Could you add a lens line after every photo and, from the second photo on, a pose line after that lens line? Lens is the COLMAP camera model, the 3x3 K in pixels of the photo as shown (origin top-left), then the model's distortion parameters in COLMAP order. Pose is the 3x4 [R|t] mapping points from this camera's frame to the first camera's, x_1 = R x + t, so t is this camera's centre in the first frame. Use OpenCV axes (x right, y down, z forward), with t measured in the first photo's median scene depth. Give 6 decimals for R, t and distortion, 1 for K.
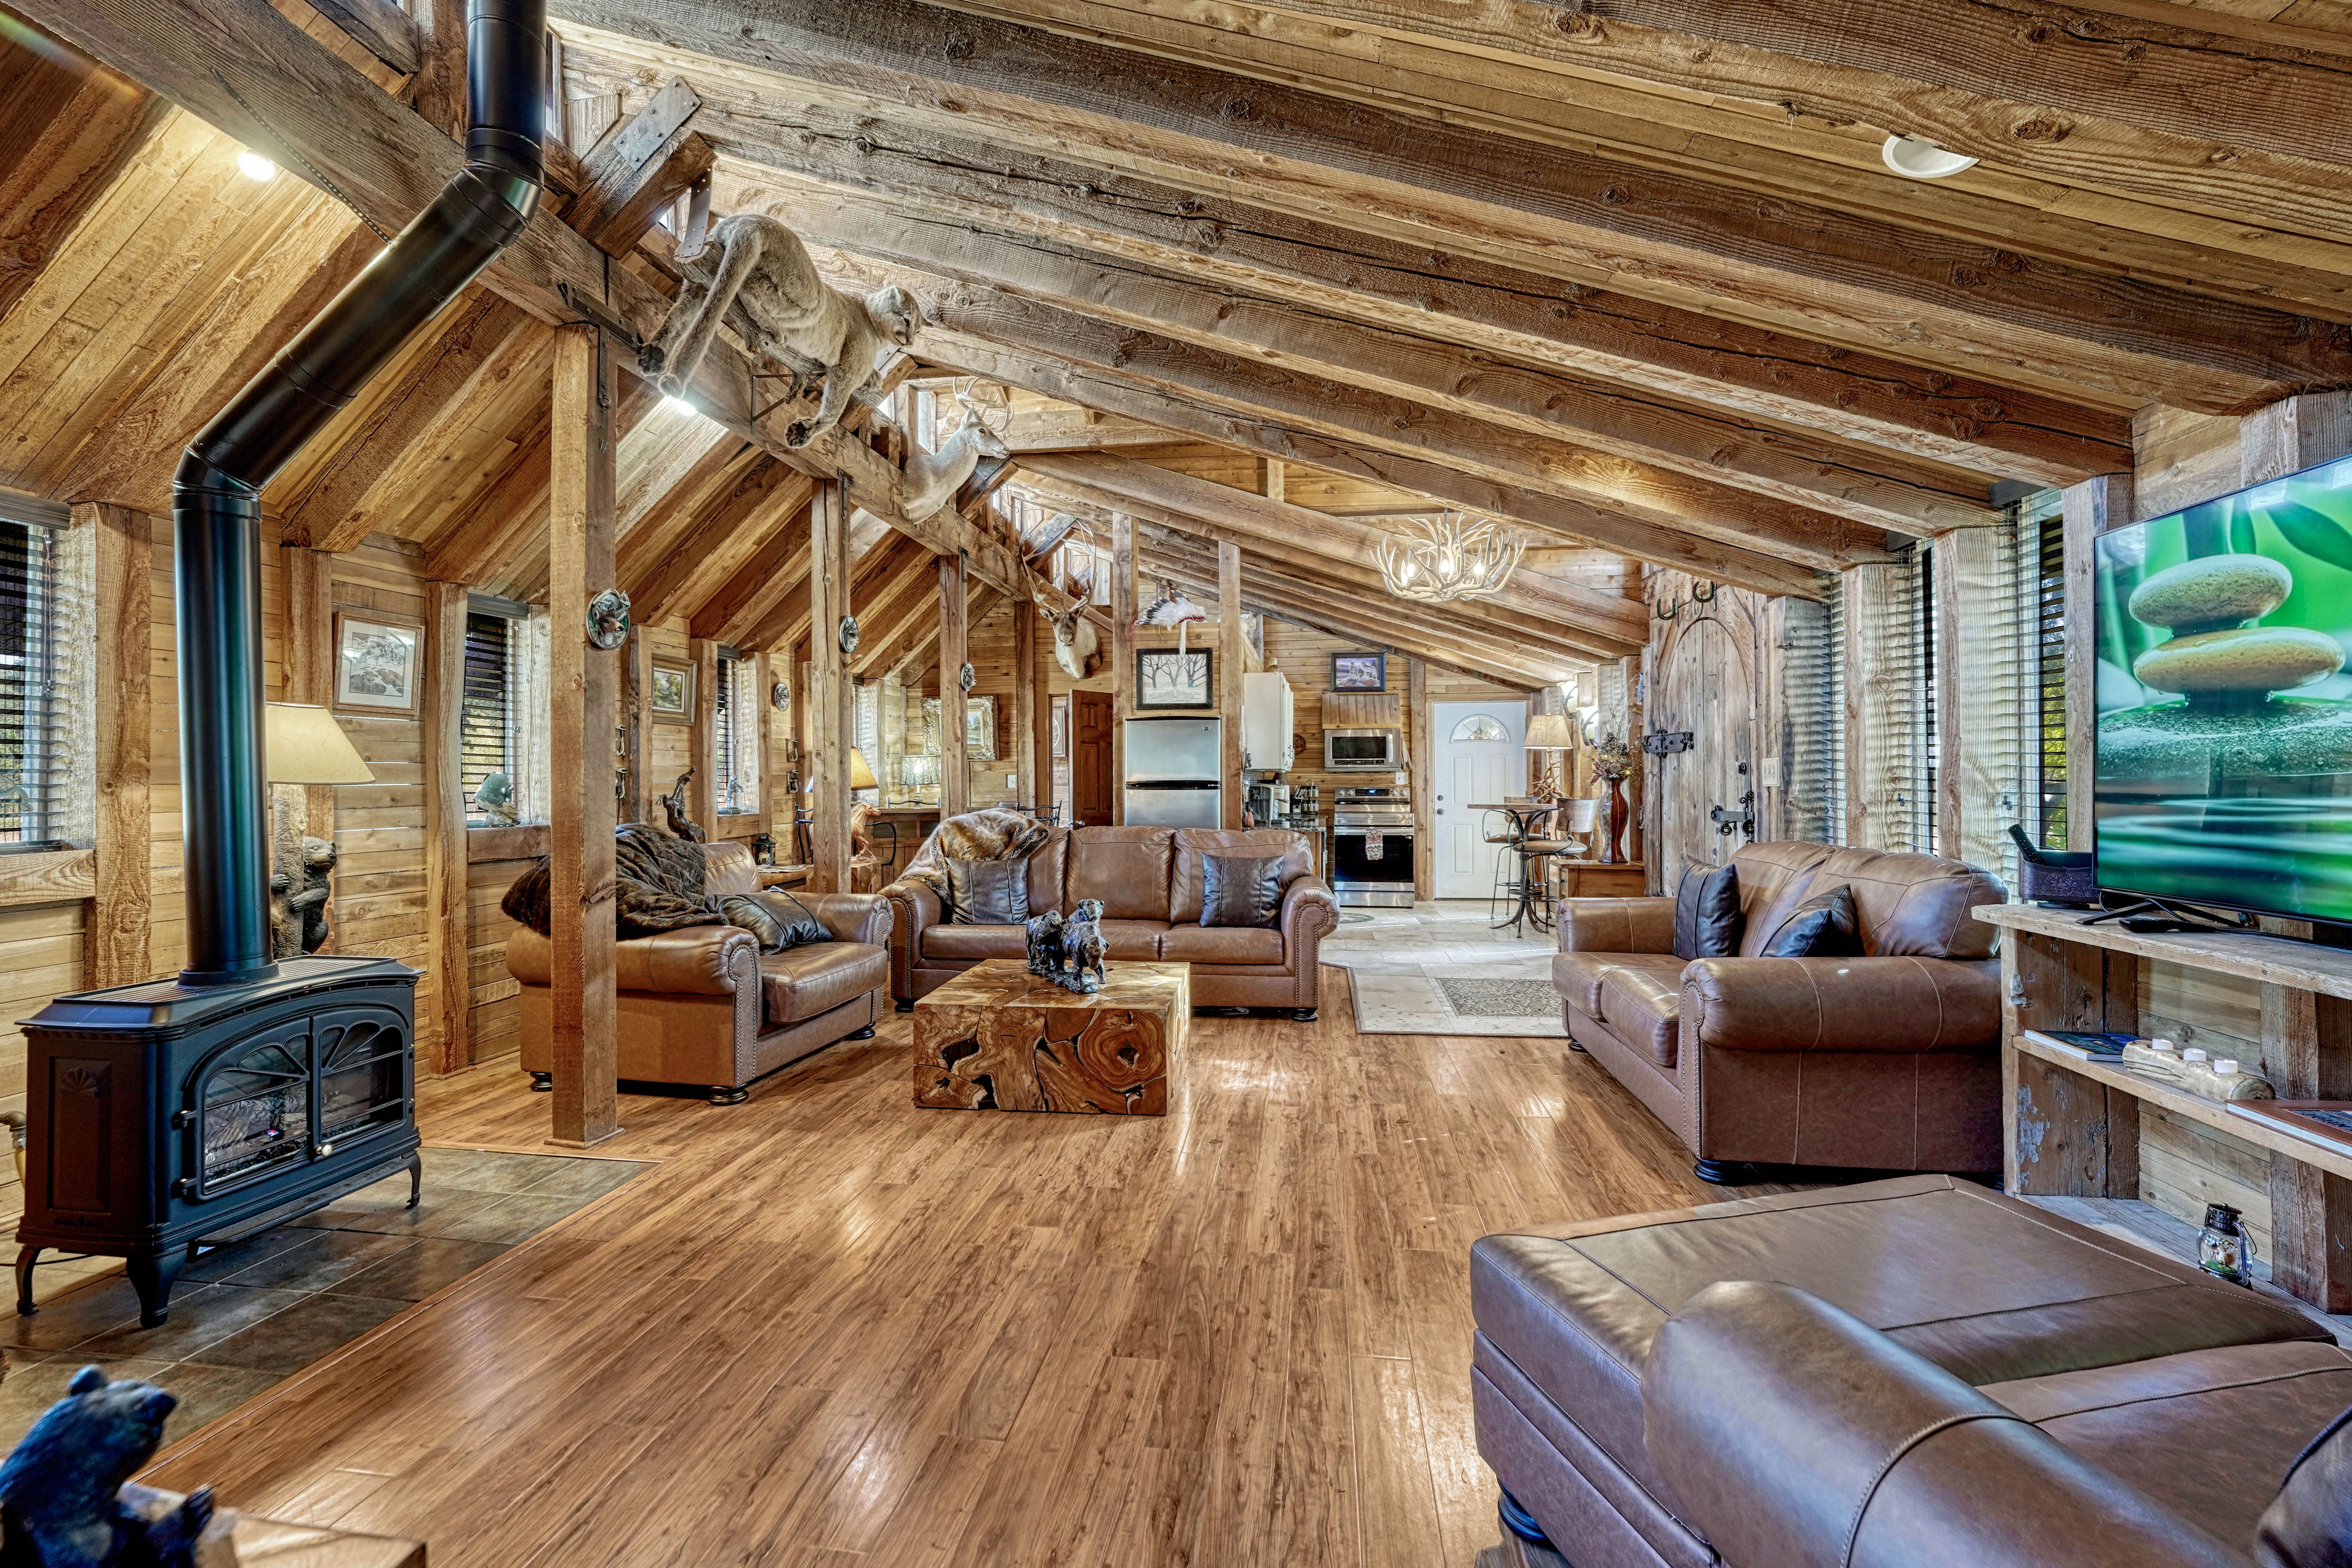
lens RADIAL K [[974.0, 0, 1177.9], [0, 974.0, 773.8], [0, 0, 1]] dist [-0.012704, 0.000515]
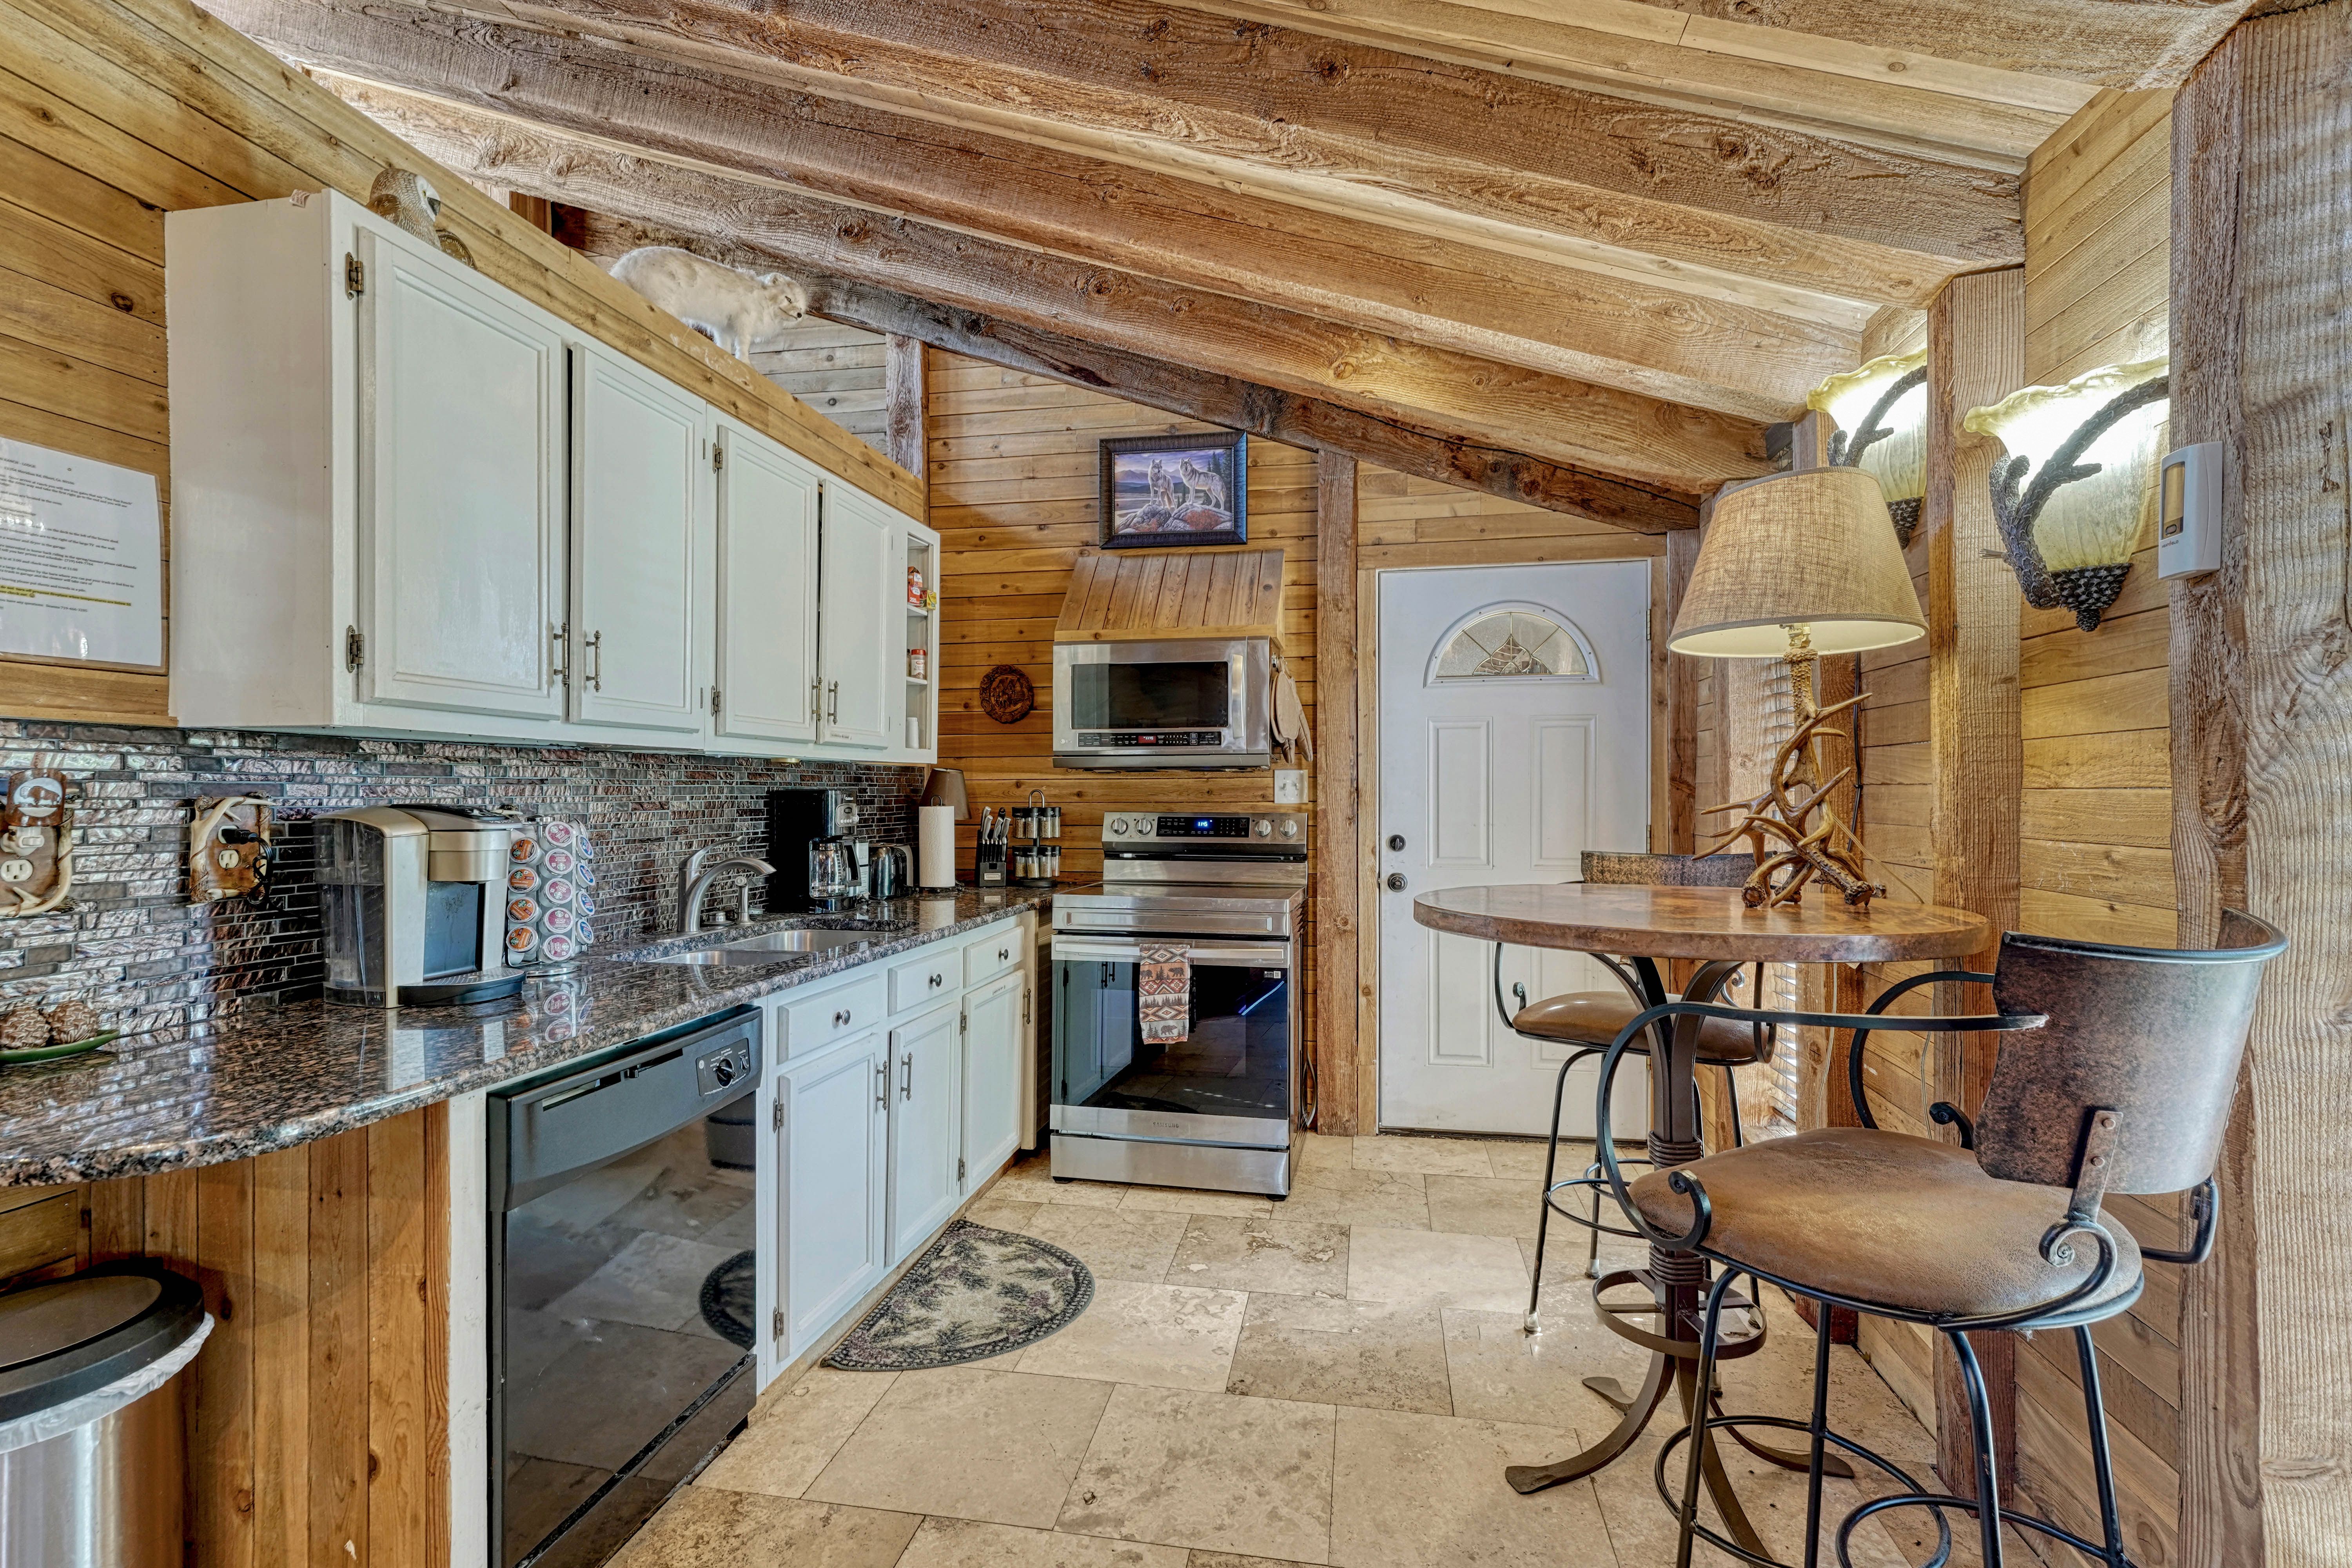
lens RADIAL K [[1103.9, 0, 1176.9], [0, 1103.9, 790.7], [0, 0, 1]] dist [-0.002076, -0.000039]
pose [[0.998358, 0.002748, -0.057216, 0.214563], [-0.002754, 0.999996, -0.000035, 0.006285], [0.057216, 0.000193, 0.998362, 0.604151]]
